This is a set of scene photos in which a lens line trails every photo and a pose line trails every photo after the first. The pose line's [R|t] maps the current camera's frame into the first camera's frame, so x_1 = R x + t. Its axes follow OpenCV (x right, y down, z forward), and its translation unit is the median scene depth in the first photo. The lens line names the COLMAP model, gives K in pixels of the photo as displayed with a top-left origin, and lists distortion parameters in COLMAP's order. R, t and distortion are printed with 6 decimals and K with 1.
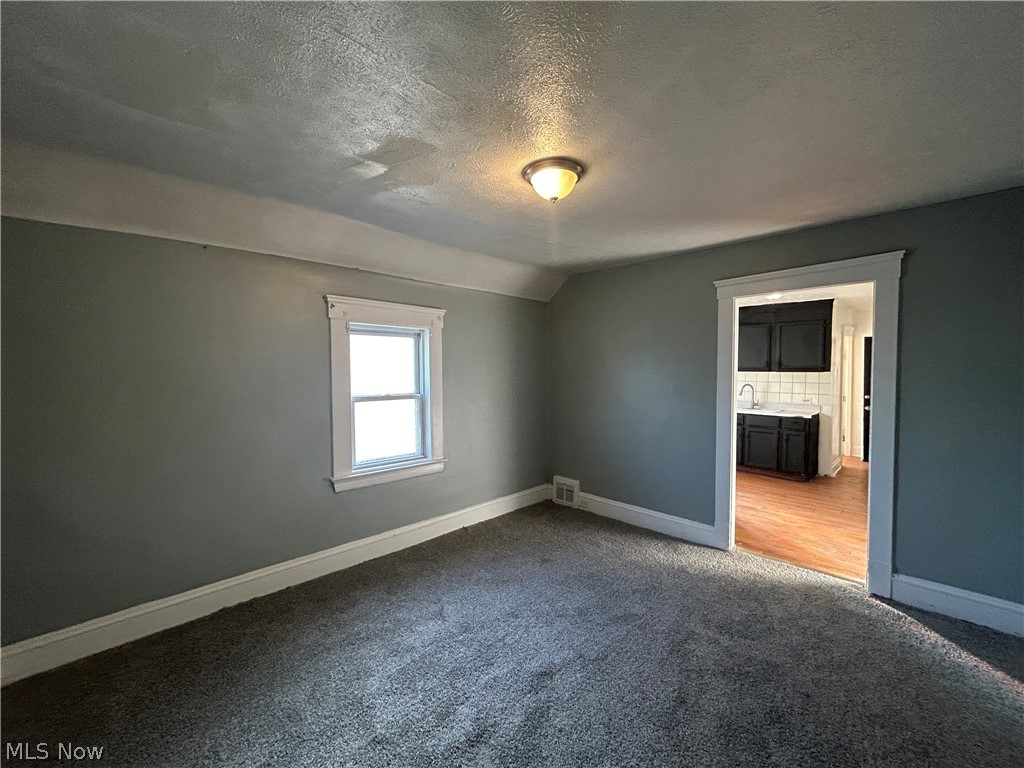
lens RADIAL K [[415.3, 0, 512.0], [0, 415.3, 384.0], [0, 0, 1]] dist [0.000259, 0.000536]
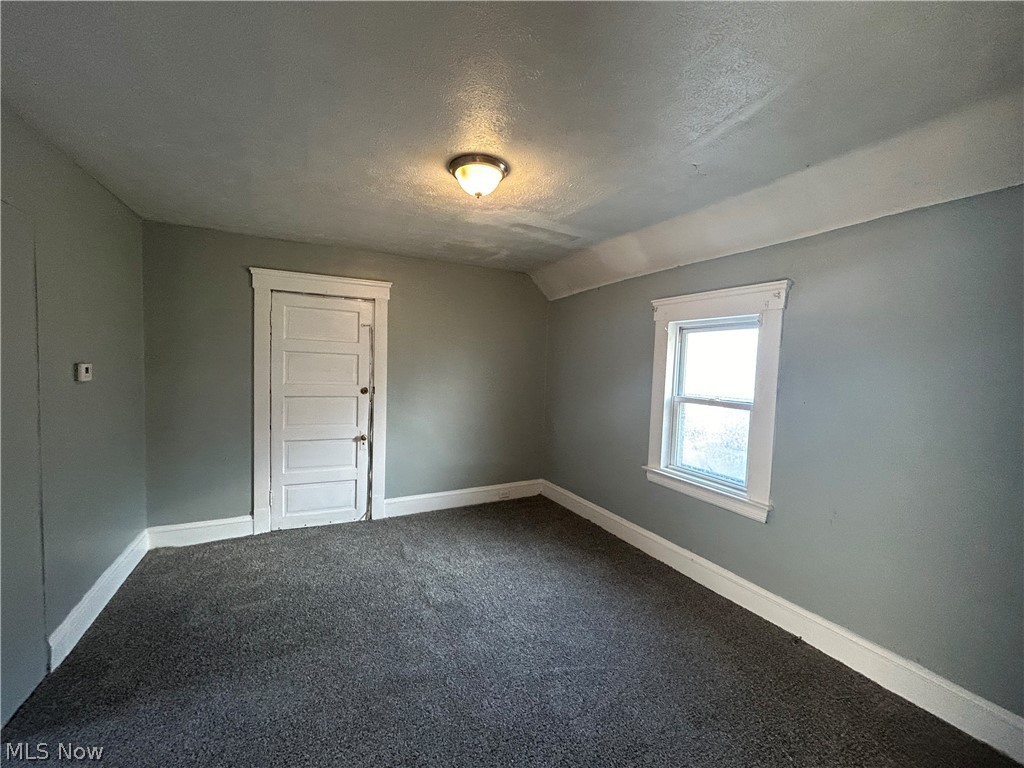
lens RADIAL K [[415.3, 0, 512.0], [0, 415.3, 384.0], [0, 0, 1]] dist [0.000259, 0.000536]
pose [[-0.308892, 0.040643, -0.950228, 0.621019], [-0.056406, 0.996545, 0.060960, -0.033595], [0.949423, 0.072429, -0.305532, 0.850428]]
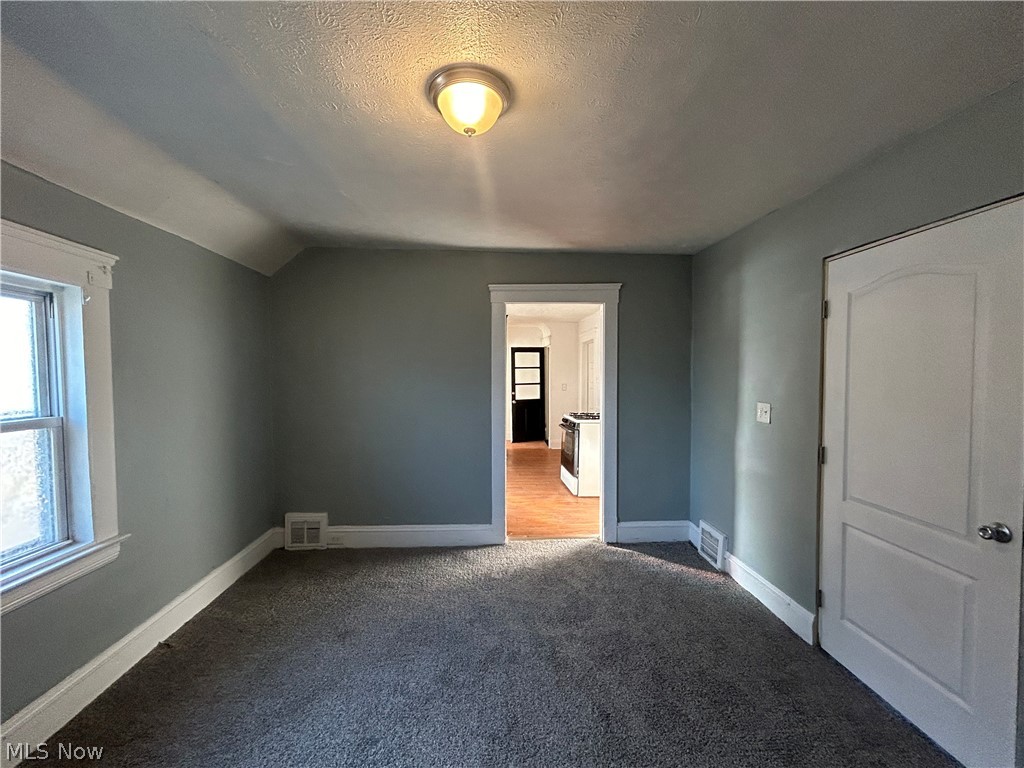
lens RADIAL K [[415.3, 0, 512.0], [0, 415.3, 384.0], [0, 0, 1]] dist [0.000259, 0.000536]
pose [[0.663329, -0.017966, 0.748112, -0.240270], [0.021353, 0.999759, 0.005075, -0.005913], [-0.748023, 0.012608, 0.663553, 0.282707]]
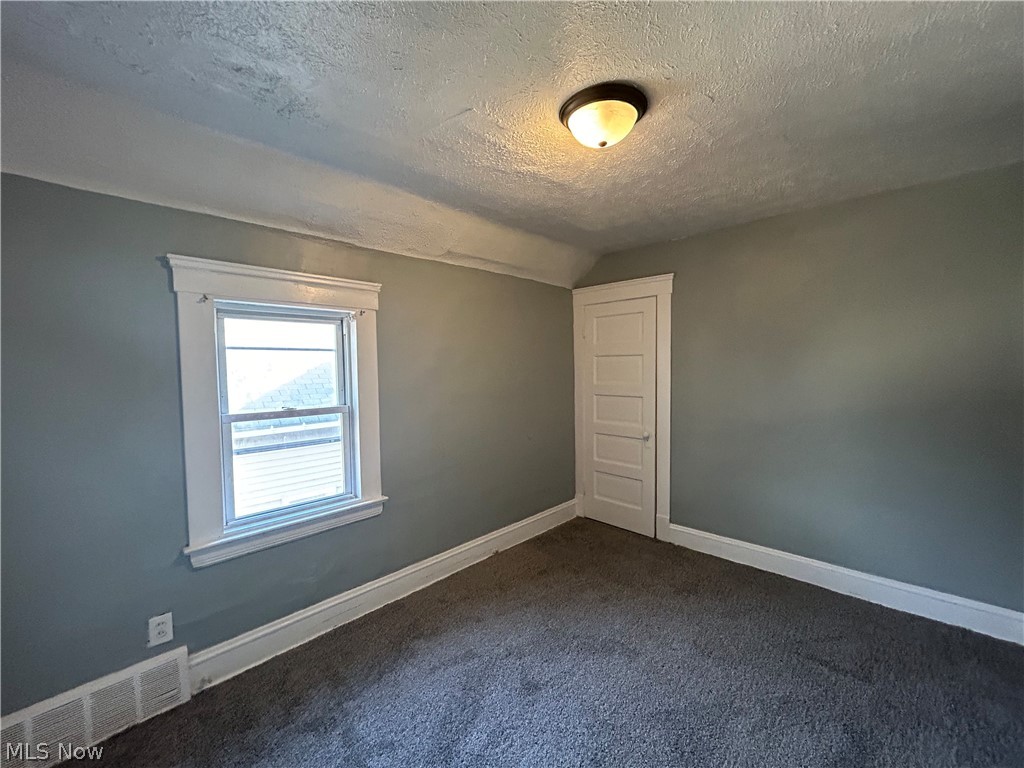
lens RADIAL K [[415.3, 0, 512.0], [0, 415.3, 384.0], [0, 0, 1]] dist [0.000259, 0.000536]
pose [[0.999656, -0.019348, 0.017685, 0.045526], [0.018995, 0.999621, 0.019907, -0.022099], [-0.018063, -0.019565, 0.999645, 0.317892]]
